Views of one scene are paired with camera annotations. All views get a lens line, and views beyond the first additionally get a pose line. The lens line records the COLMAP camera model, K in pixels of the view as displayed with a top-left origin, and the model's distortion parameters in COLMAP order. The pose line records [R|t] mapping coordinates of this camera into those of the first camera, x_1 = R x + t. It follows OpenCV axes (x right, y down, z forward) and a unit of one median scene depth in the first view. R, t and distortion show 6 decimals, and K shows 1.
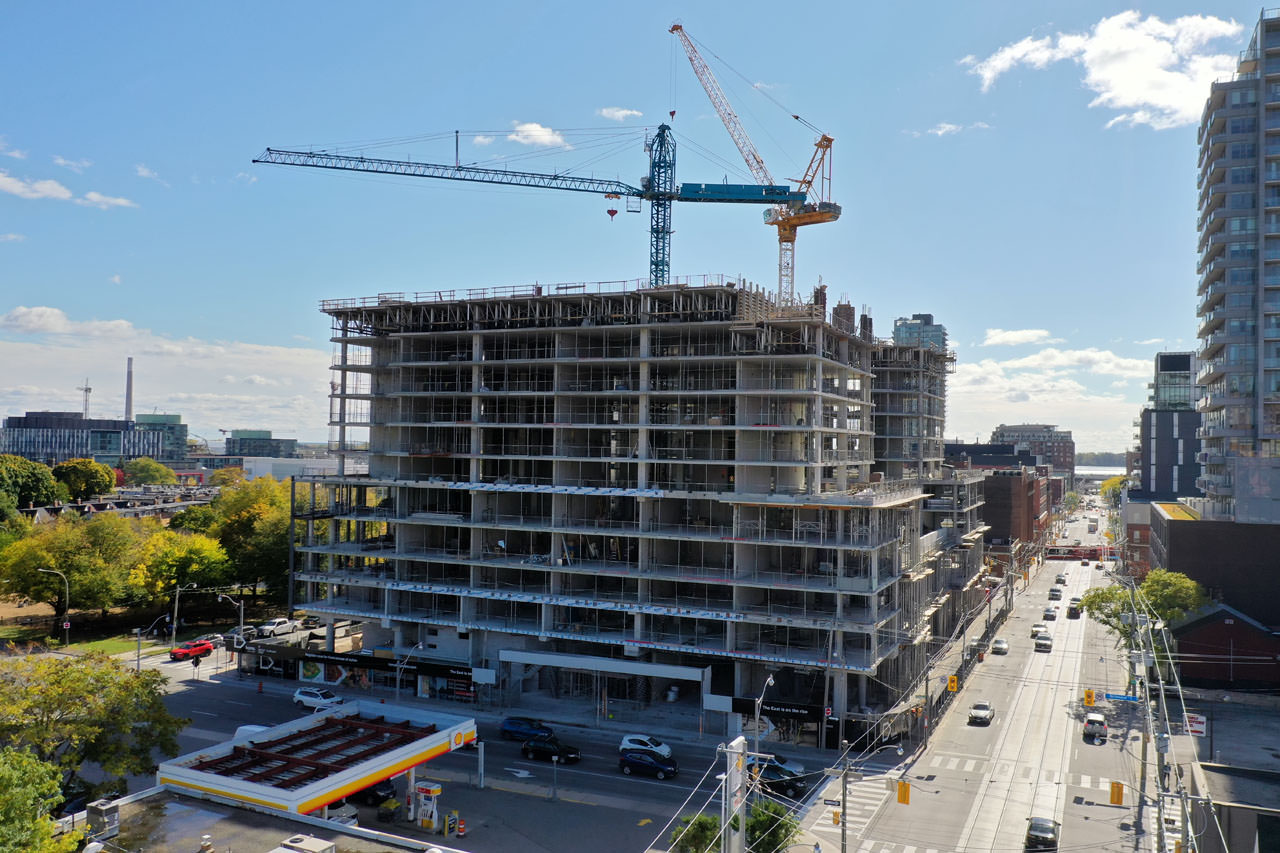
lens RADIAL K [[1009.3, 0, 640.0], [0, 1009.3, 426.5], [0, 0, 1]] dist [-0.002099, -0.002806]
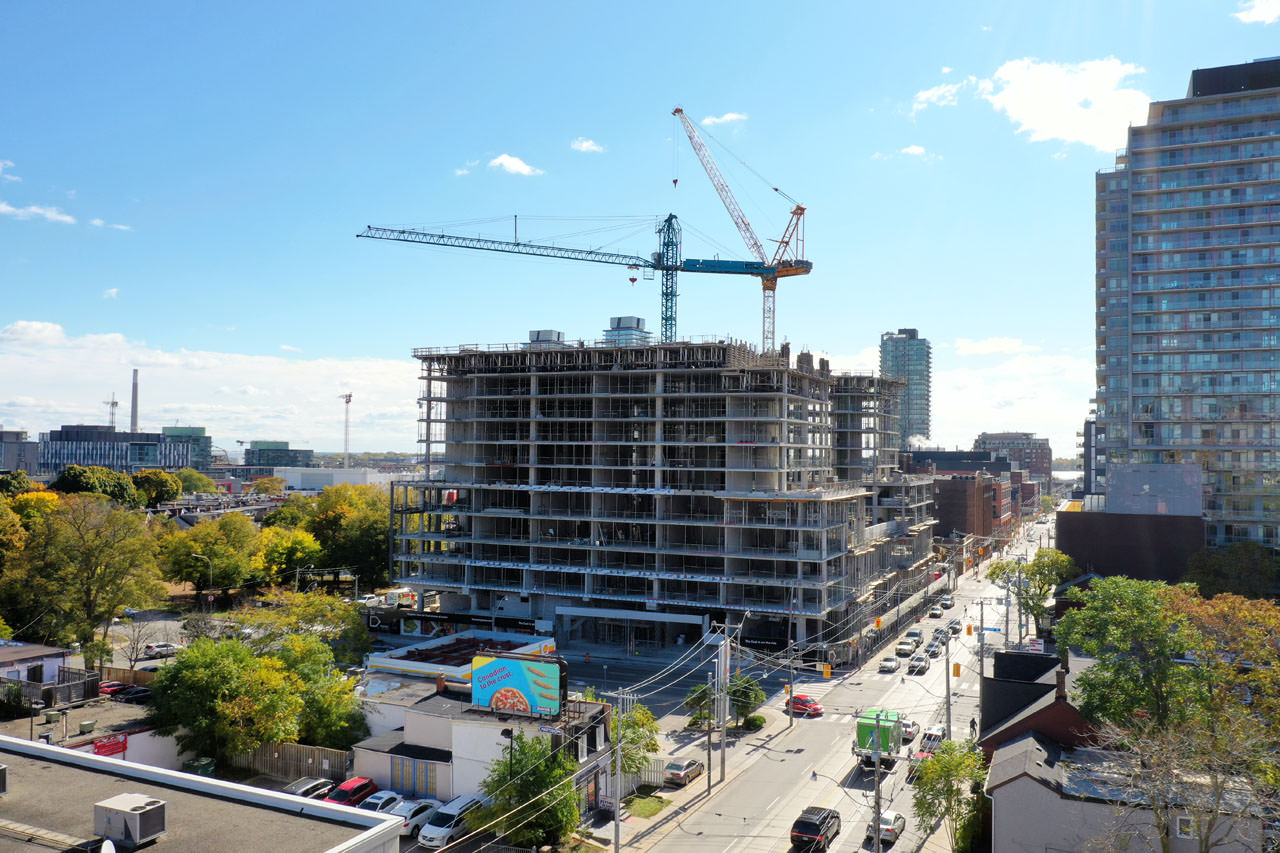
lens RADIAL K [[1009.3, 0, 640.0], [0, 1009.3, 426.5], [0, 0, 1]] dist [-0.002099, -0.002806]
pose [[0.999984, -0.005338, 0.001807, -0.022515], [0.005351, 0.999955, -0.007800, -0.011422], [-0.001766, 0.007809, 0.999968, -0.342040]]
